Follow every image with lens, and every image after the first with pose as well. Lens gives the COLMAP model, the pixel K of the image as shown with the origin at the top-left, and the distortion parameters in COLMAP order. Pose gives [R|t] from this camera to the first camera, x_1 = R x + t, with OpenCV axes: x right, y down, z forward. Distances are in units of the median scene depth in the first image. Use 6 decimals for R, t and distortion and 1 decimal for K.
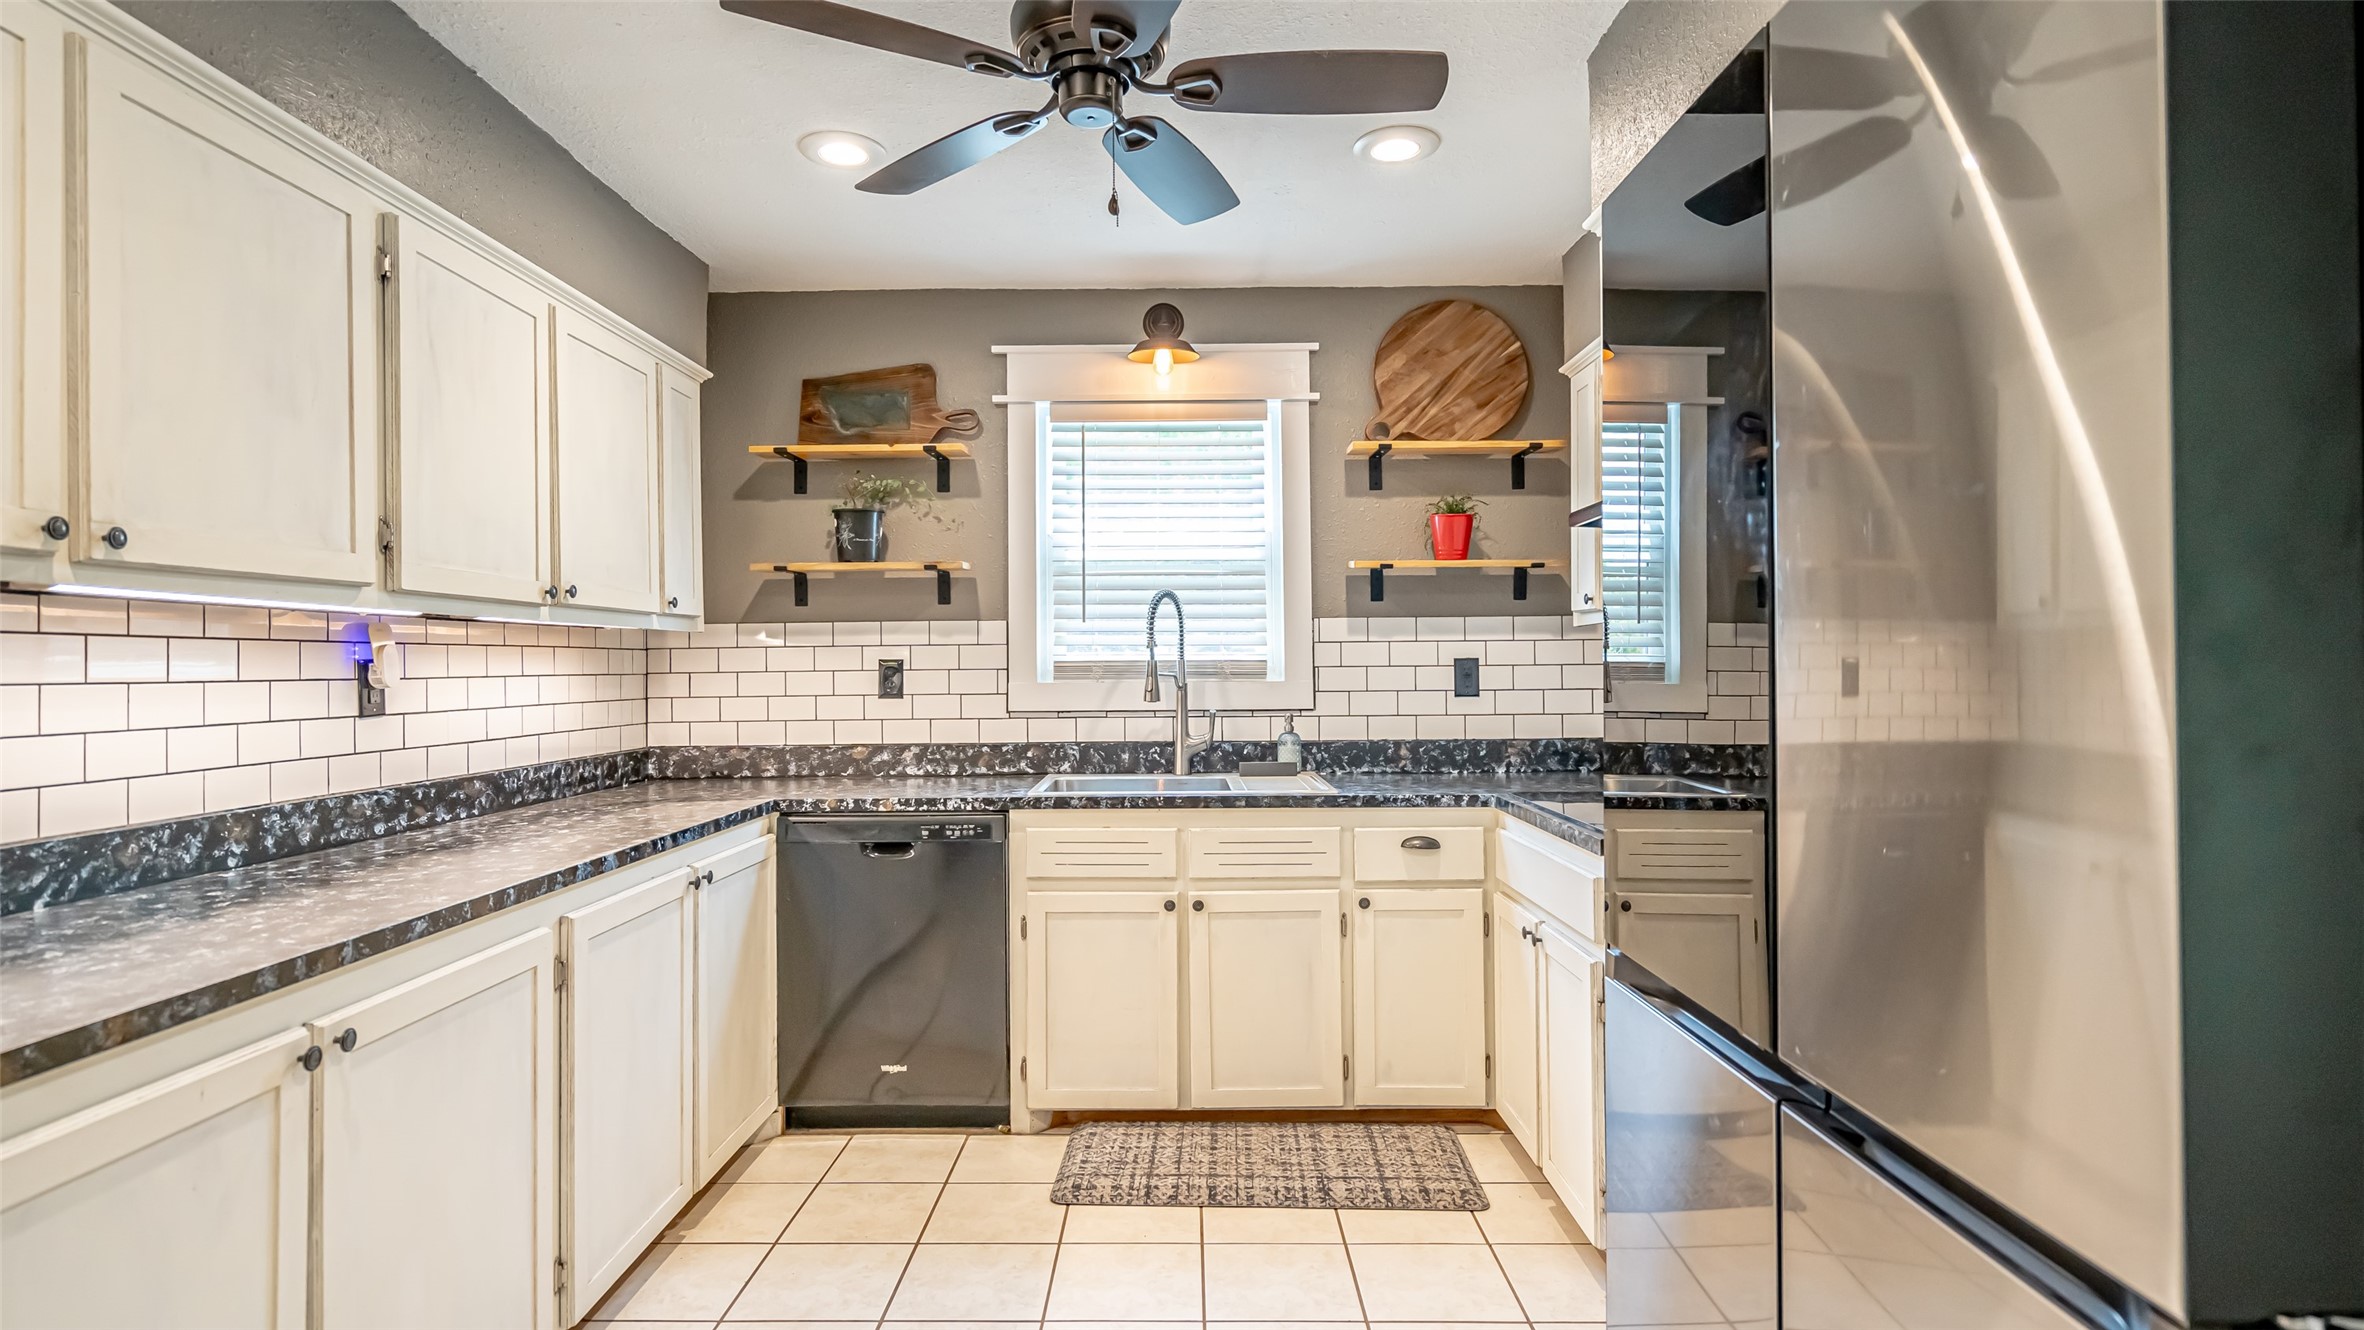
lens RADIAL K [[1080.5, 0, 1181.3], [0, 1080.5, 655.0], [0, 0, 1]] dist [-0.014010, 0.000412]
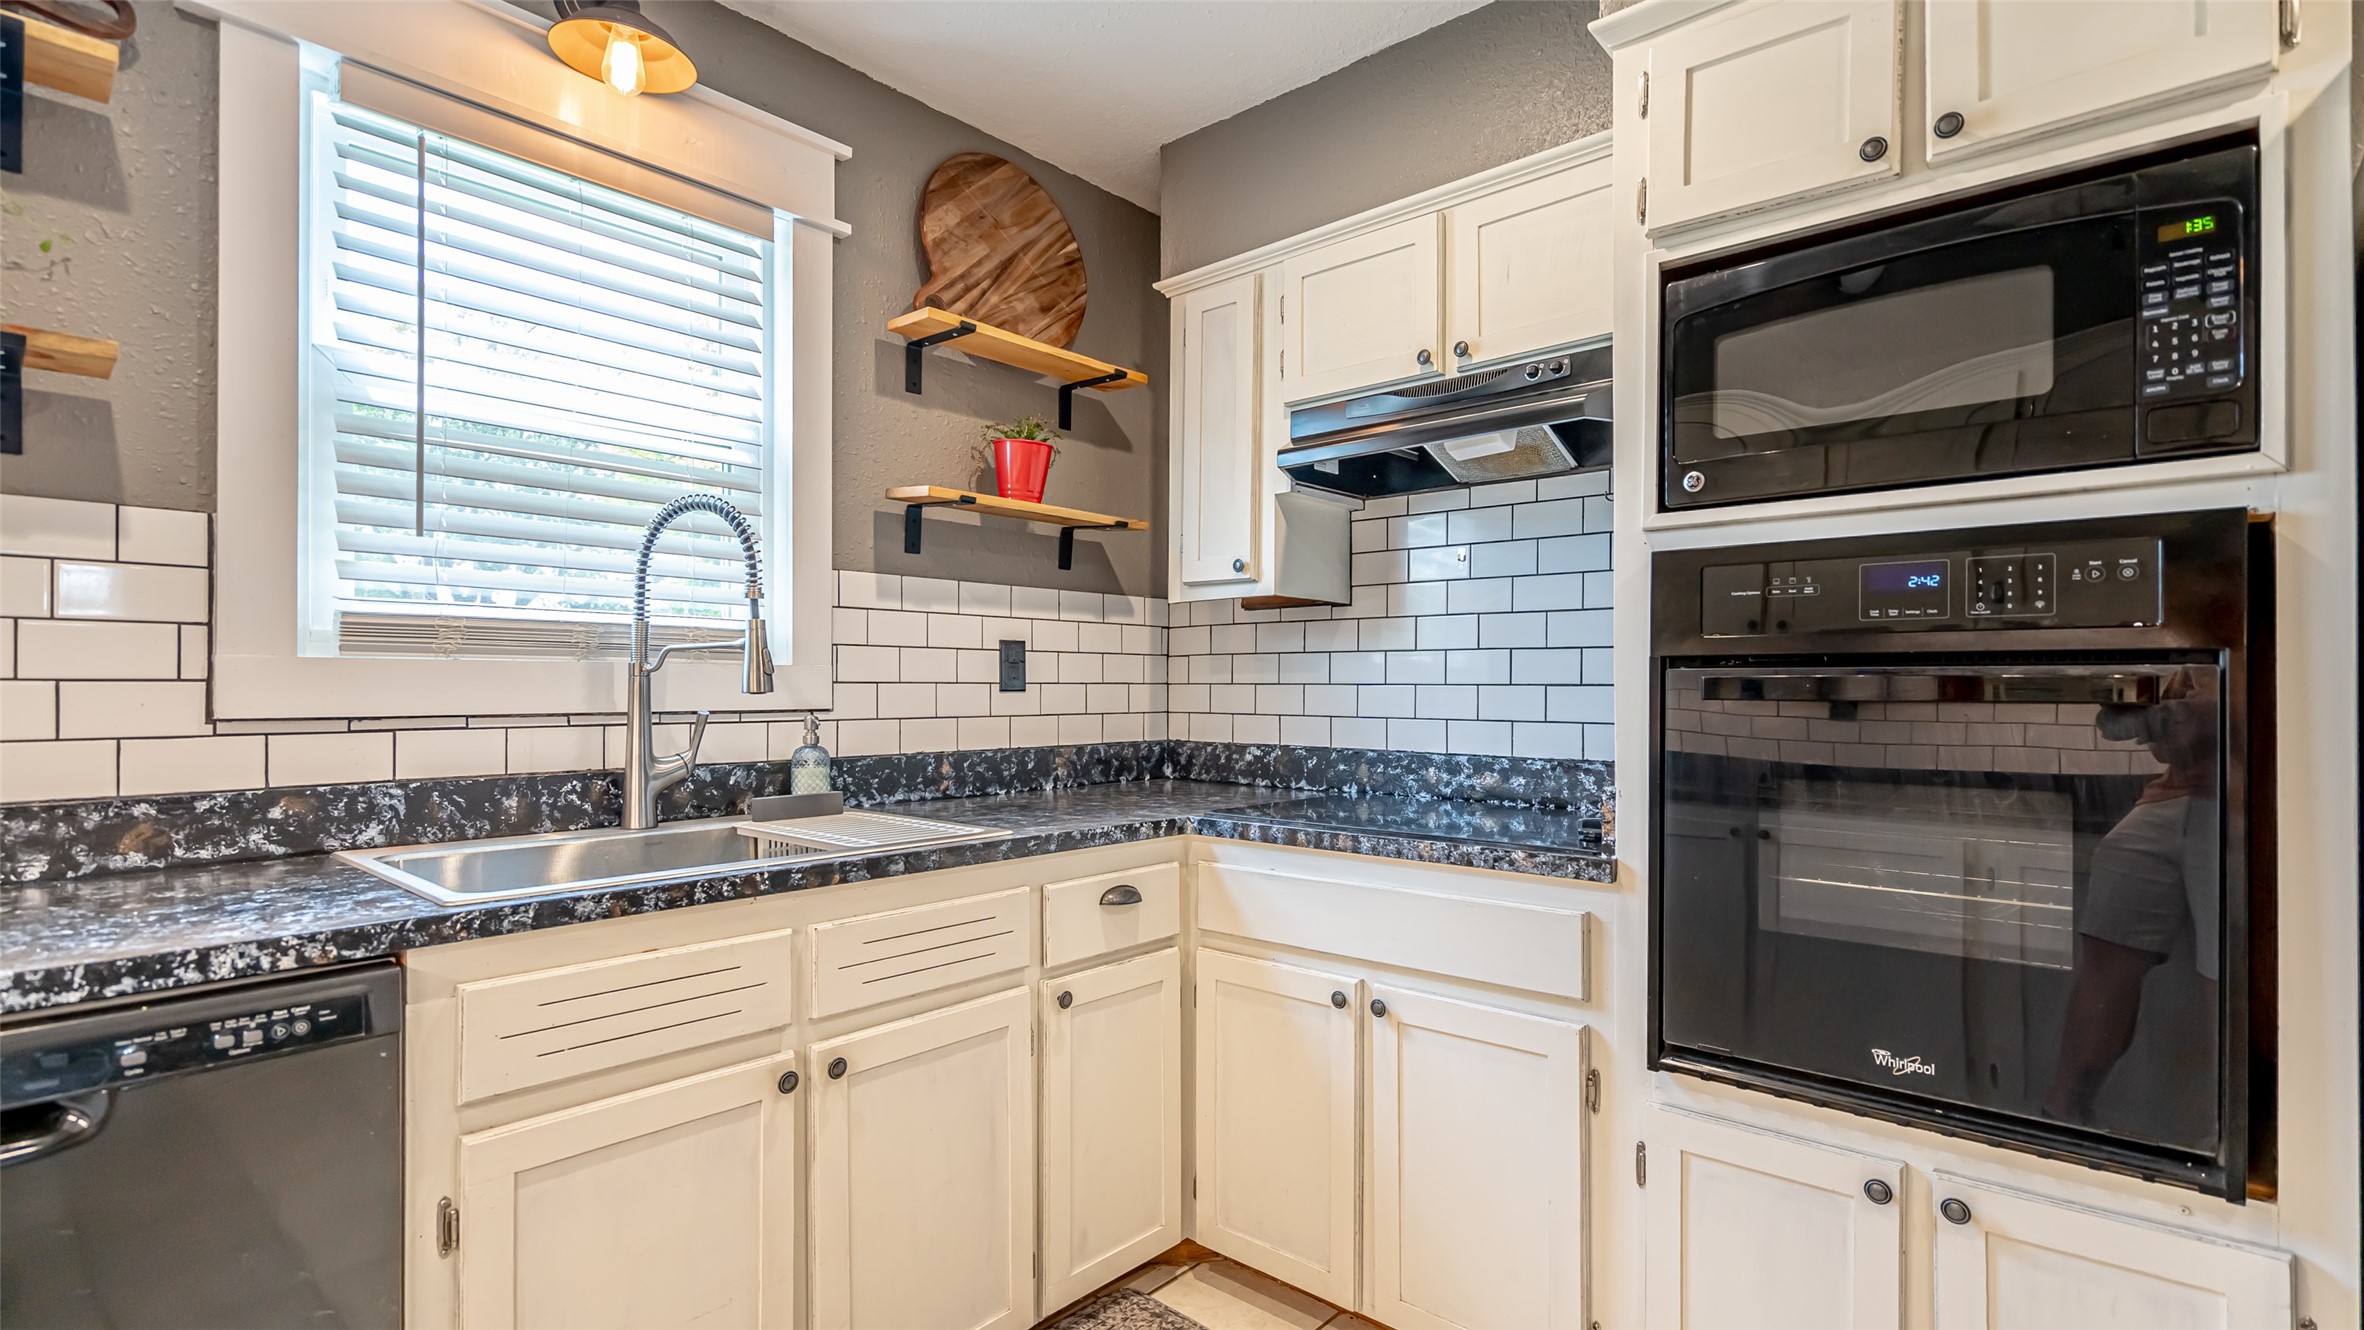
lens RADIAL K [[1071.9, 0, 1189.0], [0, 1071.9, 678.9], [0, 0, 1]] dist [-0.013079, 0.009969]
pose [[0.685774, 0.011828, 0.727718, -0.202999], [-0.014648, 0.999890, -0.002448, 0.030832], [-0.727667, -0.008981, 0.685872, 0.412187]]
